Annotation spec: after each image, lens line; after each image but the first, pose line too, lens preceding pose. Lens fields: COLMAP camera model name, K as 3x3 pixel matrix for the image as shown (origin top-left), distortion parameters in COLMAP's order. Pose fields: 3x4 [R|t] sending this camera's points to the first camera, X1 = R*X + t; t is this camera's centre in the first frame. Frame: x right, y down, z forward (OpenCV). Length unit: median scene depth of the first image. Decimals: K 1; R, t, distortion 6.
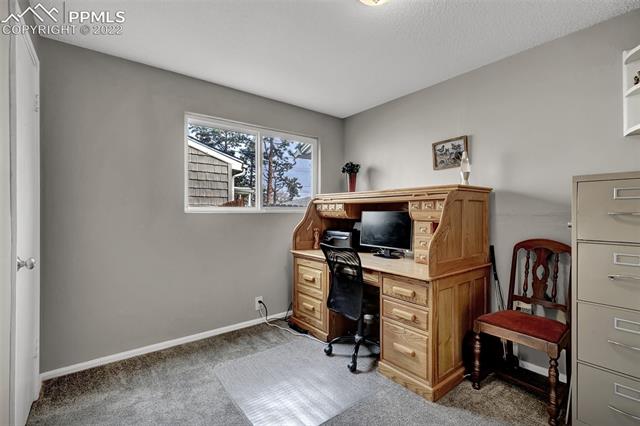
lens RADIAL K [[292.0, 0, 320.8], [0, 292.0, 212.0], [0, 0, 1]] dist [0.004115, -0.001151]
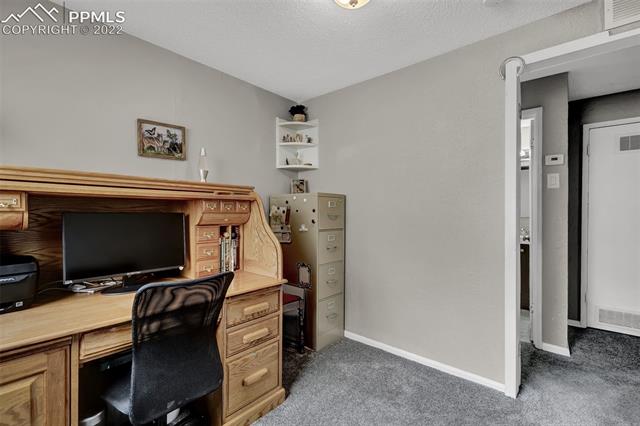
lens RADIAL K [[292.0, 0, 320.8], [0, 292.0, 213.7], [0, 0, 1]] dist [0.004115, -0.001151]
pose [[-0.182749, -0.007763, 0.983129, -0.481164], [-0.001176, 0.999970, 0.007678, -0.006861], [-0.983159, 0.000247, -0.182753, 0.803604]]
